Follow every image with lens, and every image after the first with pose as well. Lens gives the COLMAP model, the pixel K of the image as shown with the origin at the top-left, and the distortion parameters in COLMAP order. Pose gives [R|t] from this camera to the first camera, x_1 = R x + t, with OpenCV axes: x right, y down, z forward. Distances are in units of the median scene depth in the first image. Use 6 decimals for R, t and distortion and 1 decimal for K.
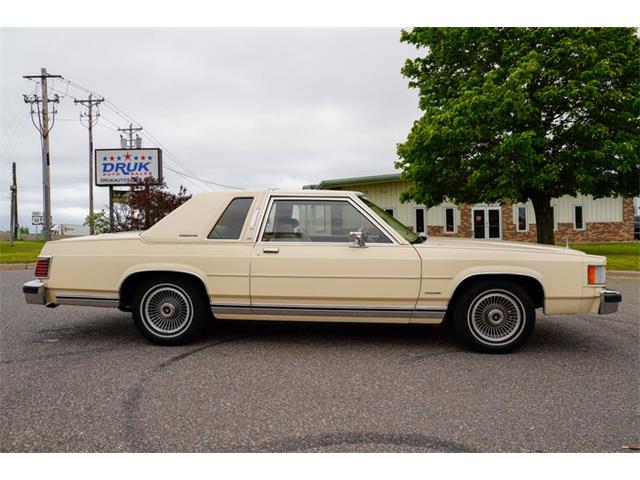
lens RADIAL K [[762.8, 0, 320.0], [0, 762.8, 240.0], [0, 0, 1]] dist [-0.016740, 0.484477]
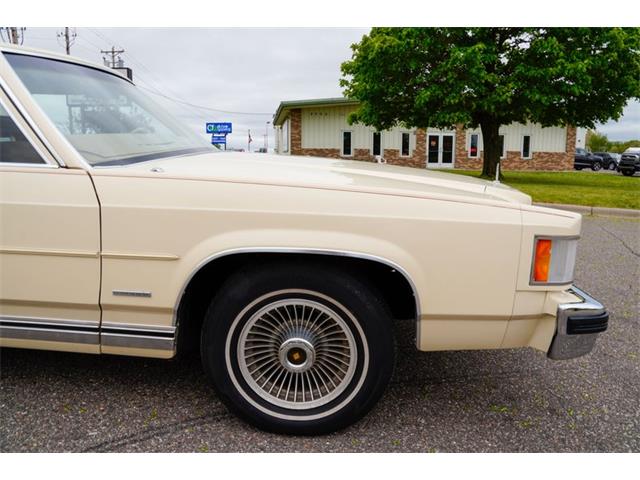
lens RADIAL K [[569.4, 0, 318.3], [0, 569.4, 261.8], [0, 0, 1]] dist [-0.120685, 0.134485]
pose [[0.999301, 0.032537, -0.018430, 0.070796], [-0.028807, 0.984079, 0.175383, 0.000070], [0.023843, -0.174729, 0.984328, 0.206229]]
